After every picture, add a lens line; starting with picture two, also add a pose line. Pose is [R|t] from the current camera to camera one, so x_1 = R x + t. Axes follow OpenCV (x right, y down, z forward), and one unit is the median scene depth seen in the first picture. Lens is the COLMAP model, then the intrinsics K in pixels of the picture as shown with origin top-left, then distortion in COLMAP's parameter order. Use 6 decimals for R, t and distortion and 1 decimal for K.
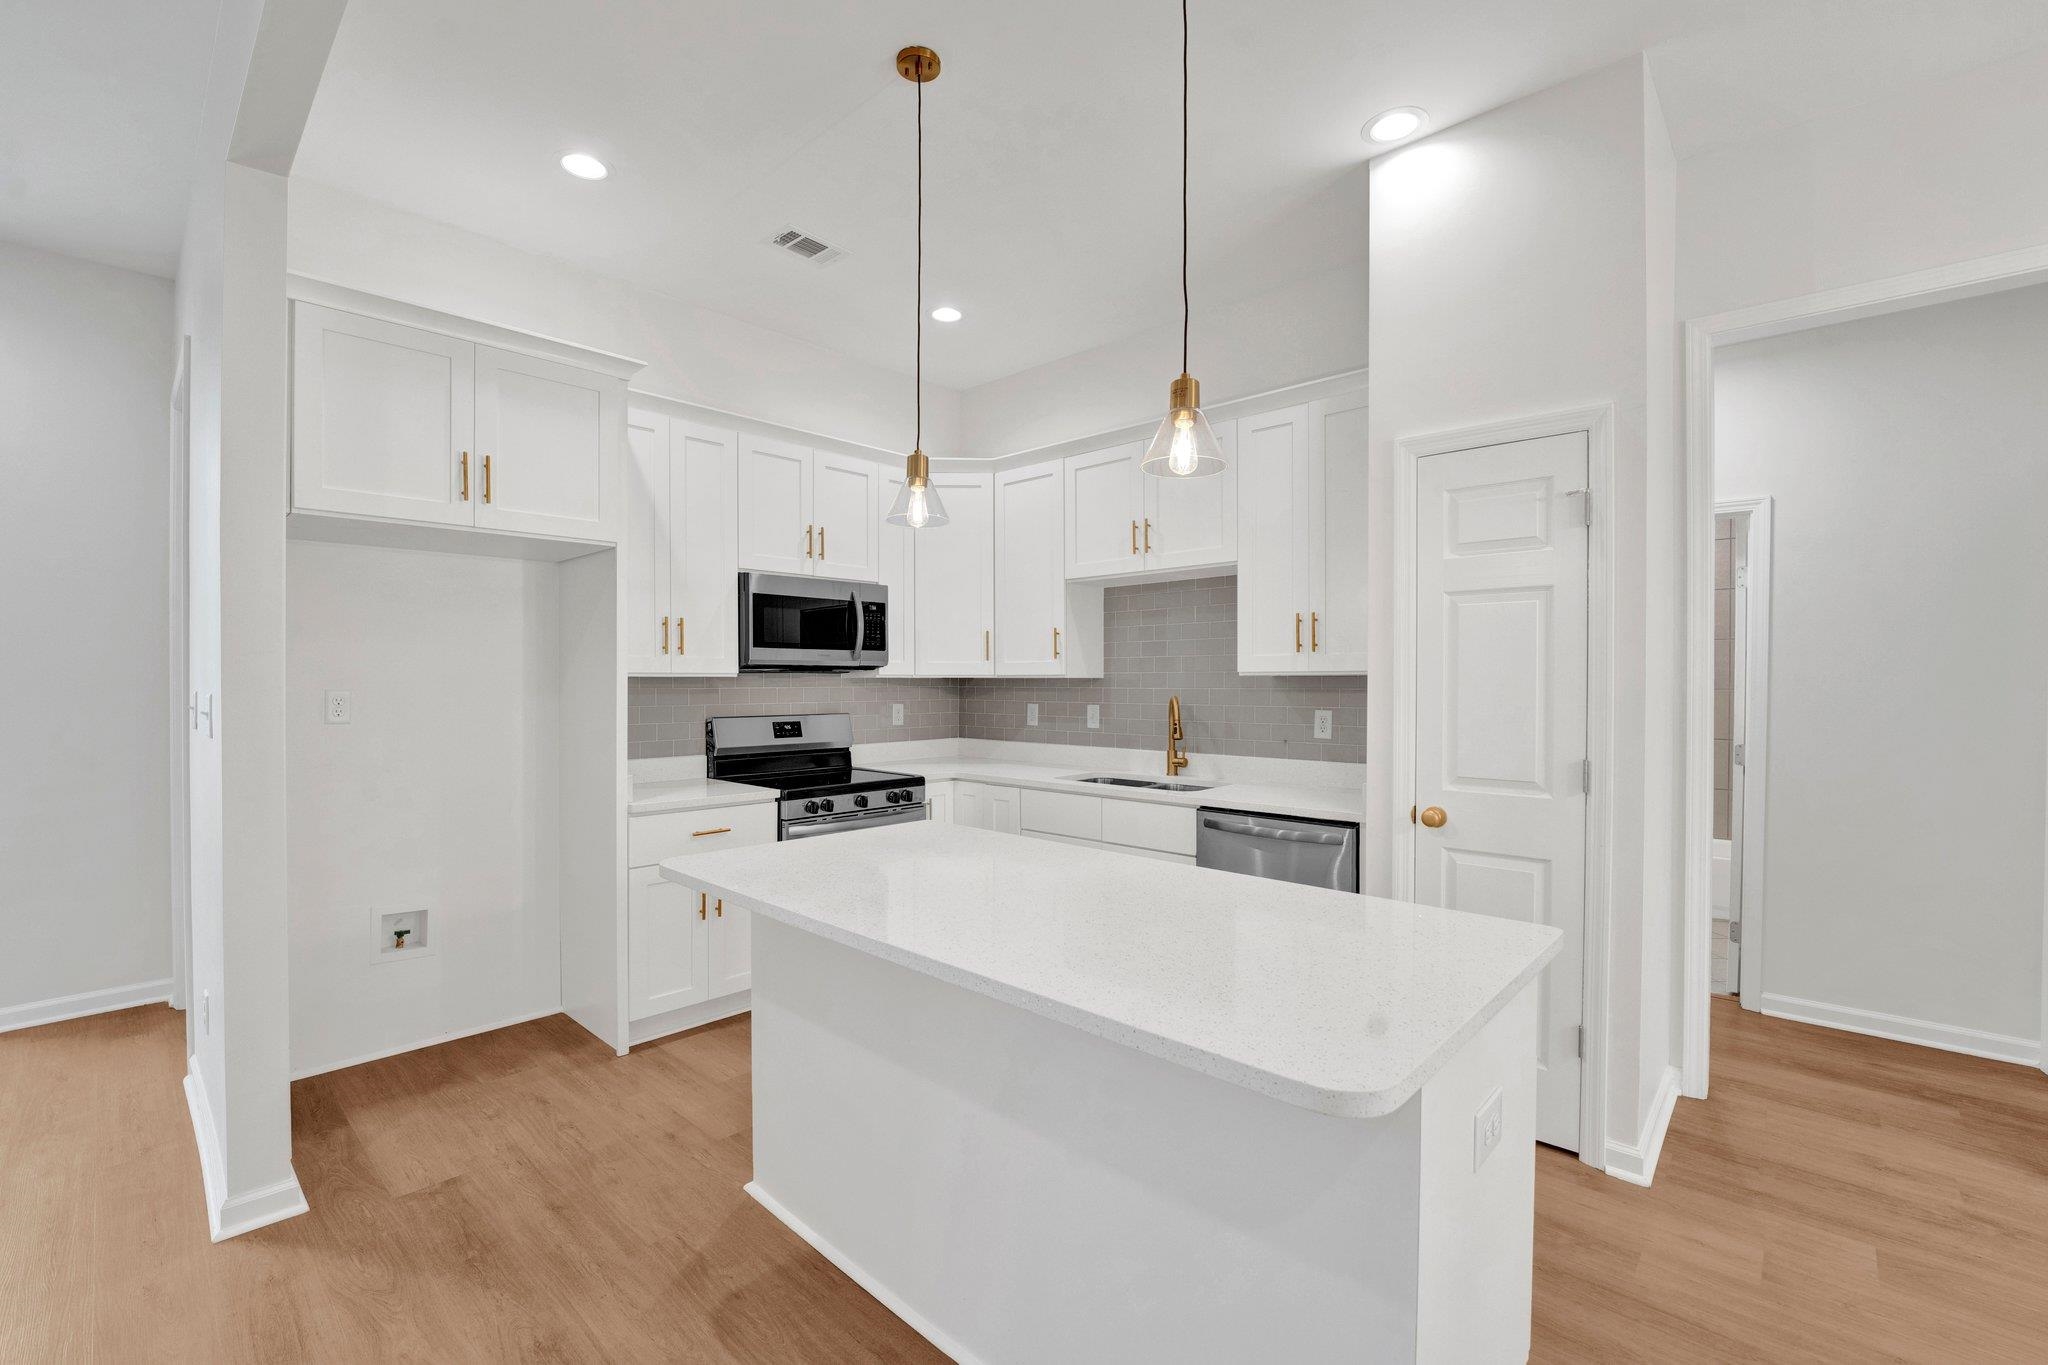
lens RADIAL K [[874.1, 0, 995.8], [0, 874.1, 689.1], [0, 0, 1]] dist [-0.025676, 0.003671]
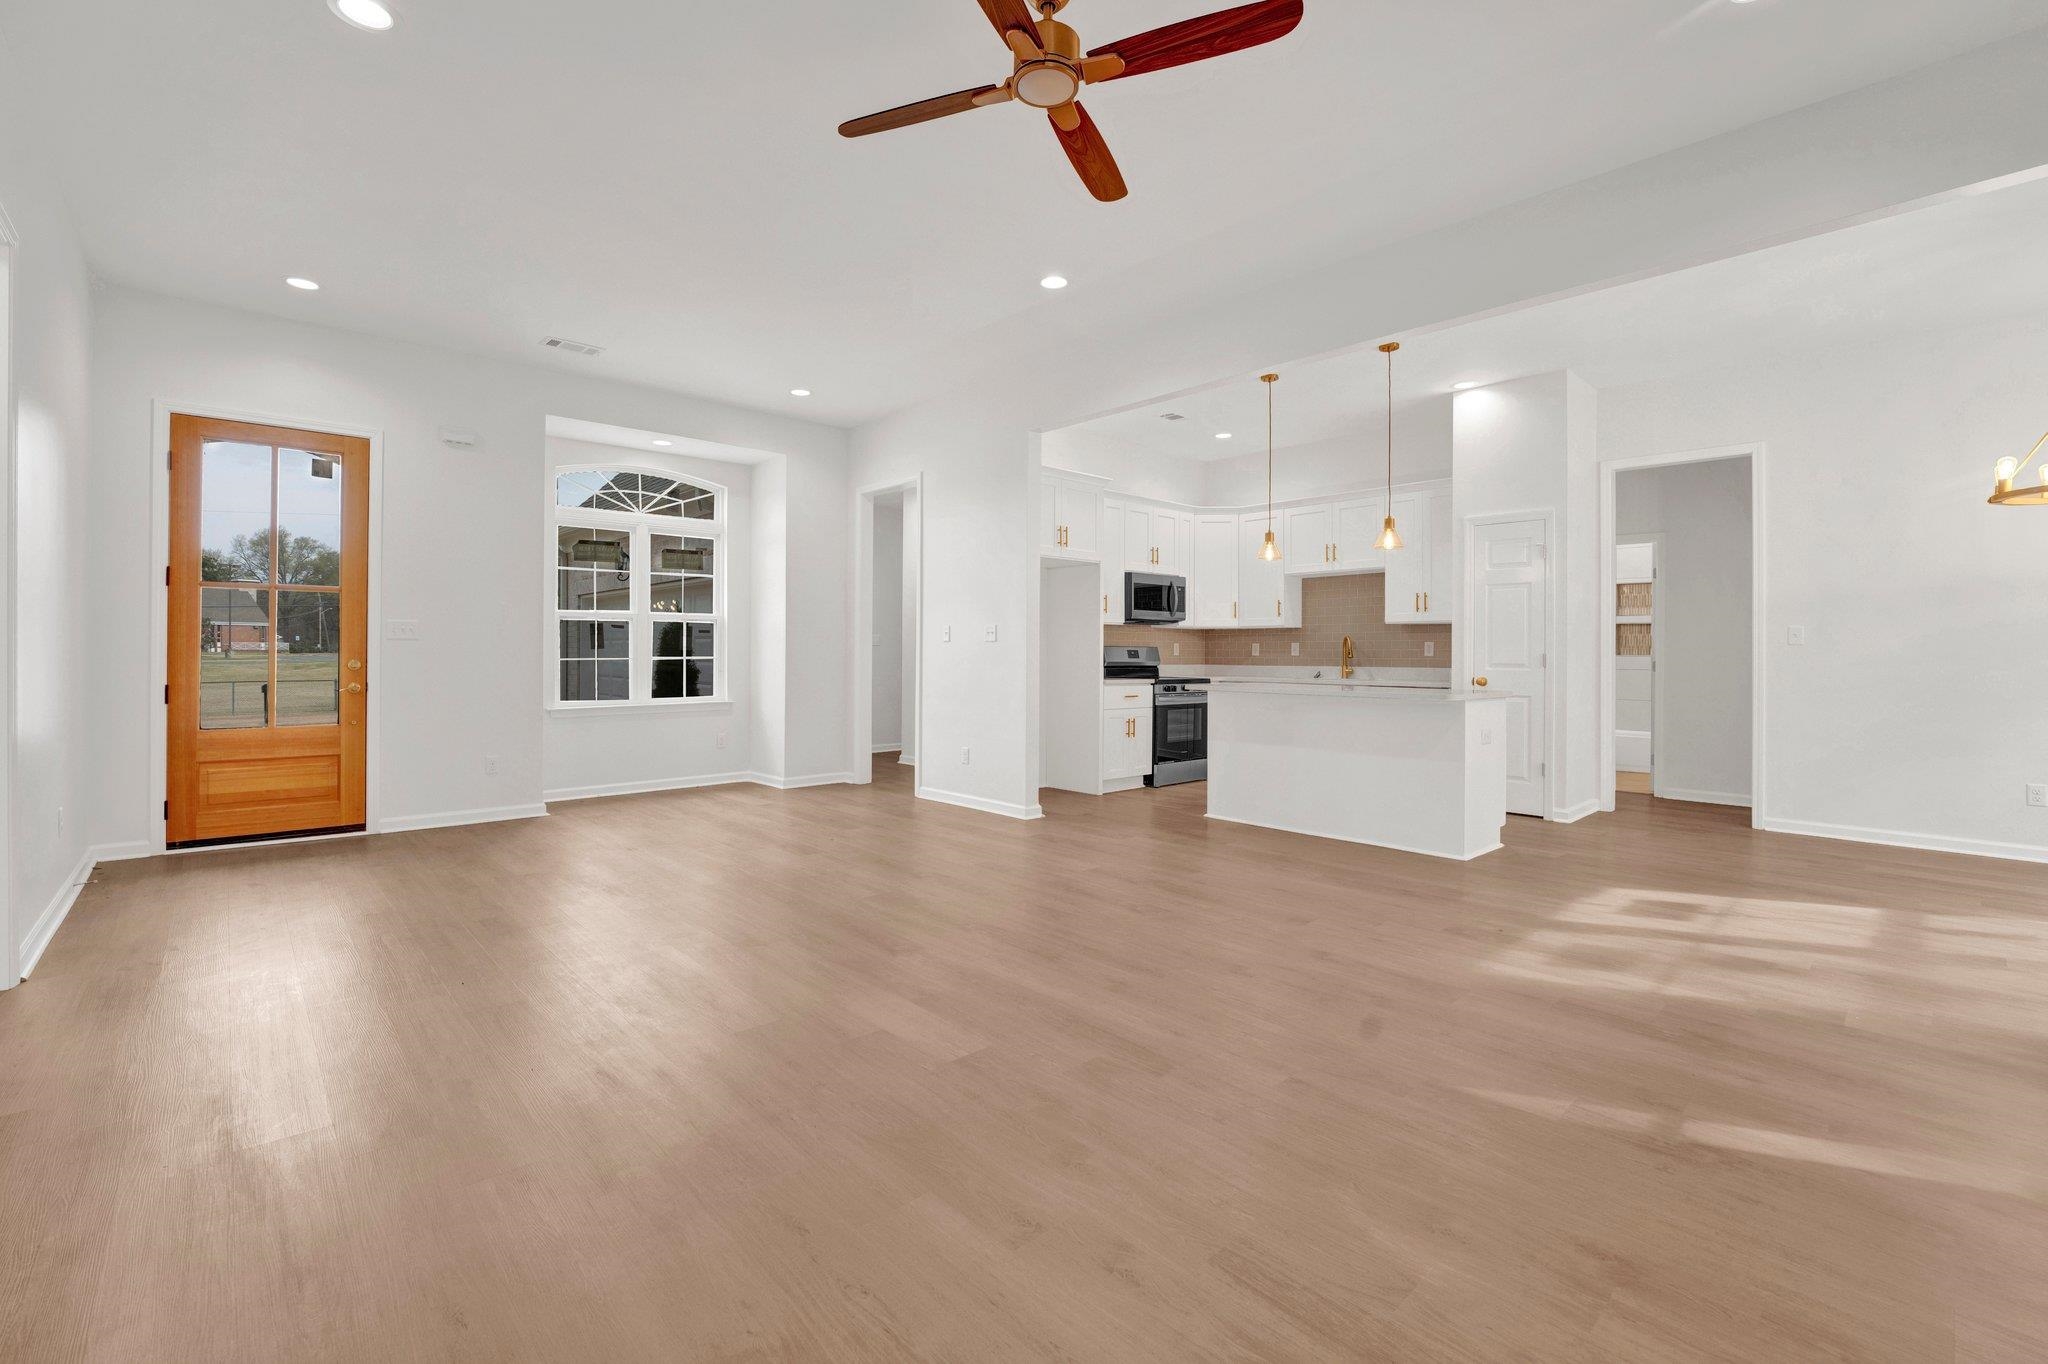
lens RADIAL K [[874.1, 0, 988.7], [0, 874.1, 650.7], [0, 0, 1]] dist [-0.025676, 0.003671]
pose [[0.995943, 0.004525, -0.089875, -0.562323], [-0.005772, 0.999891, -0.013620, 0.098013], [0.089804, 0.014084, 0.995860, -1.337885]]
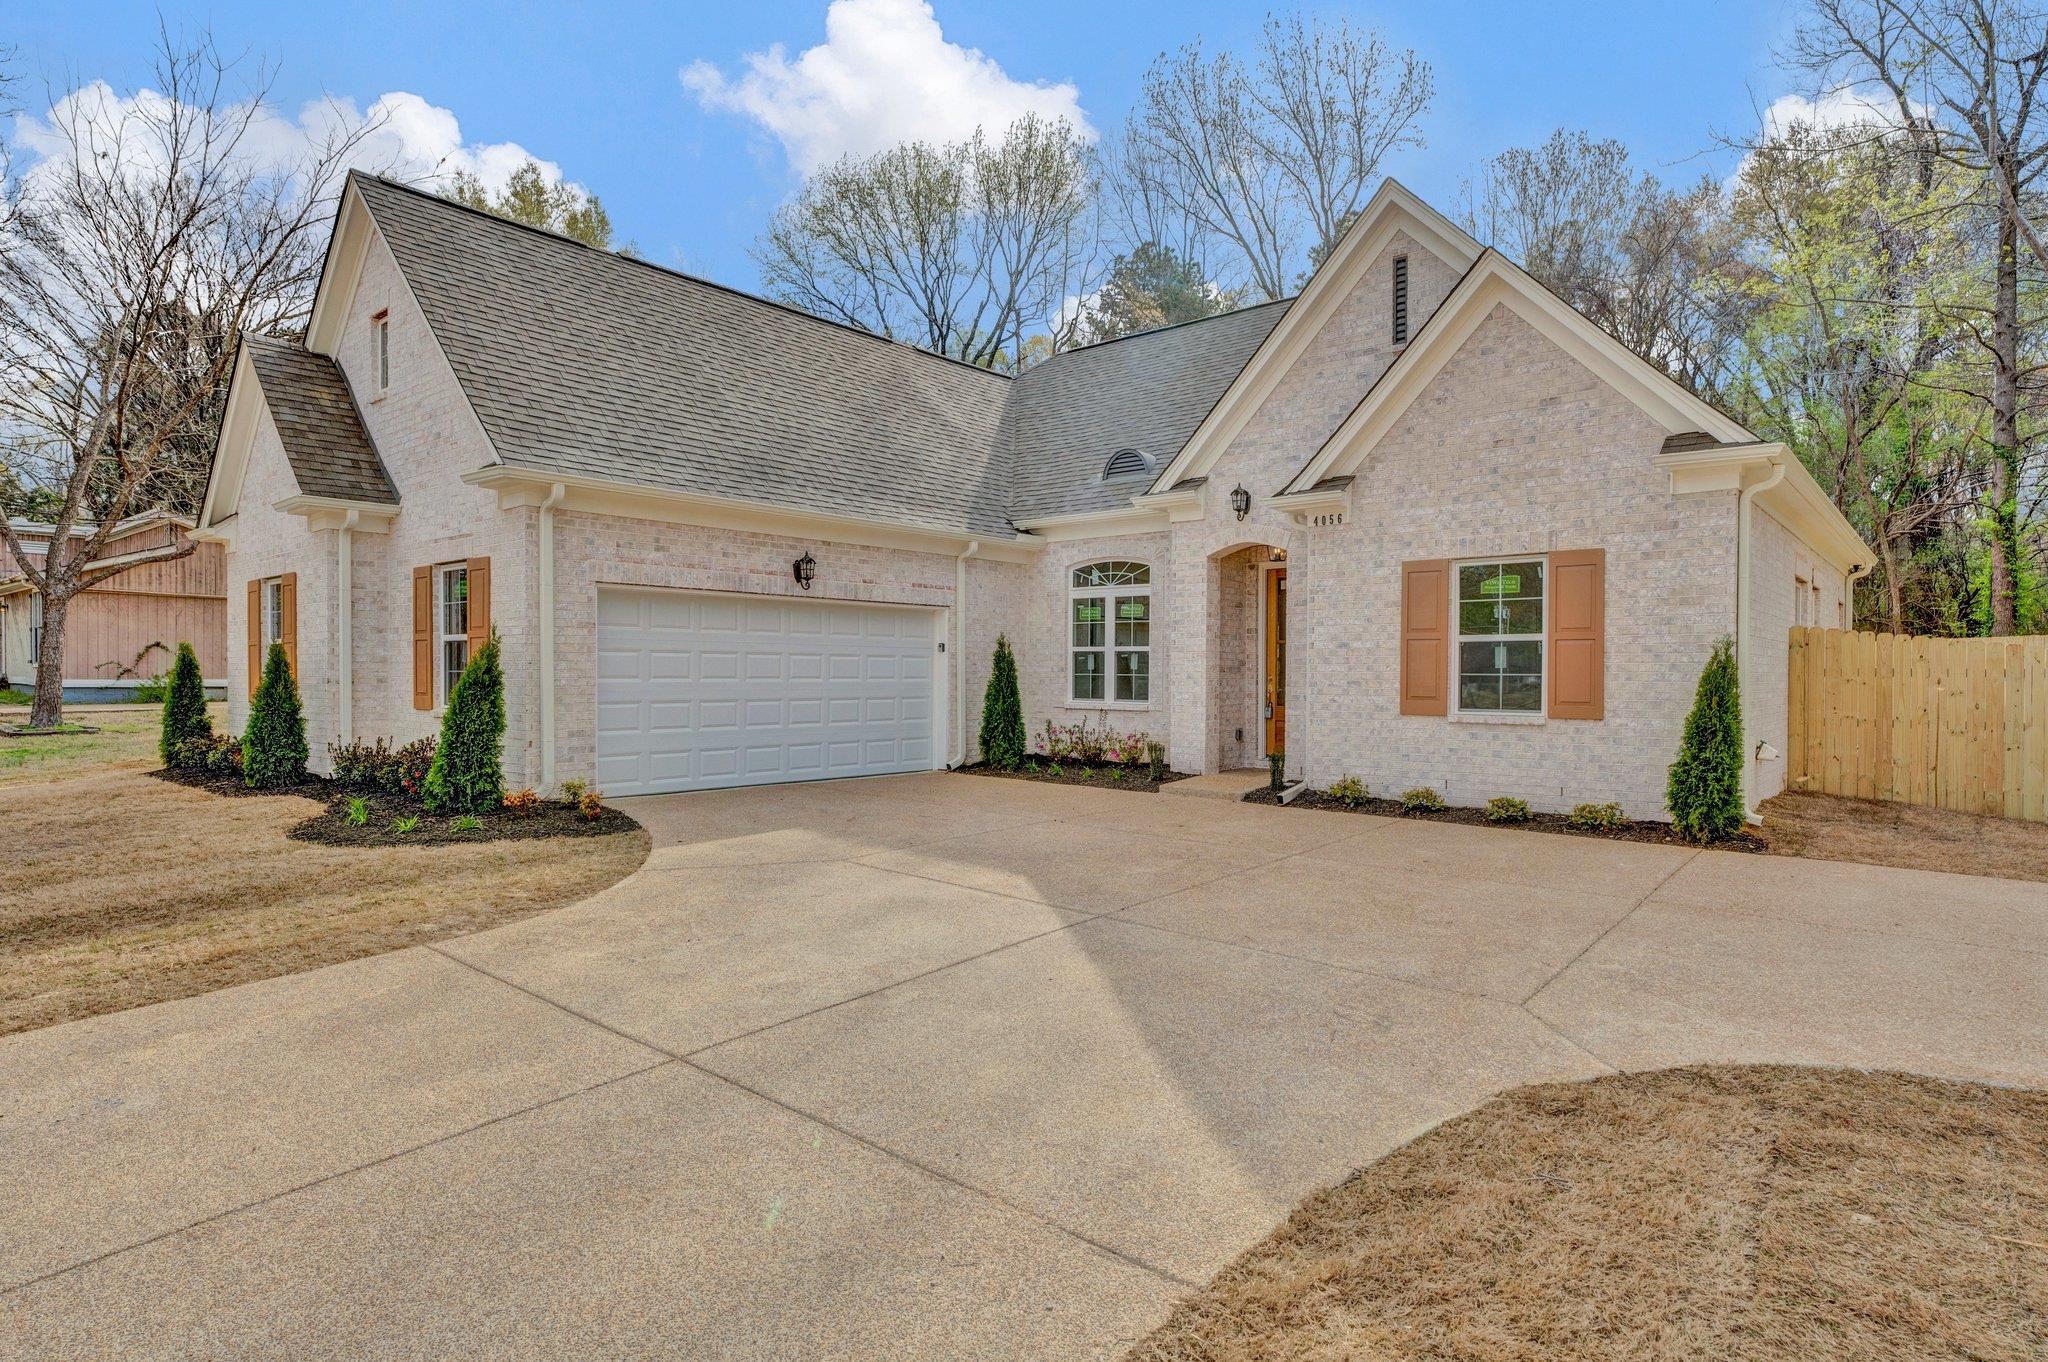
lens RADIAL K [[1086.7, 0, 1021.6], [0, 1086.7, 701.1], [0, 0, 1]] dist [-0.006794, -0.000430]
pose [[0.042748, 0.020236, -0.998881, 3.327420], [-0.010505, 0.999749, 0.019804, 0.117290], [0.999031, 0.009647, 0.042950, 0.452644]]
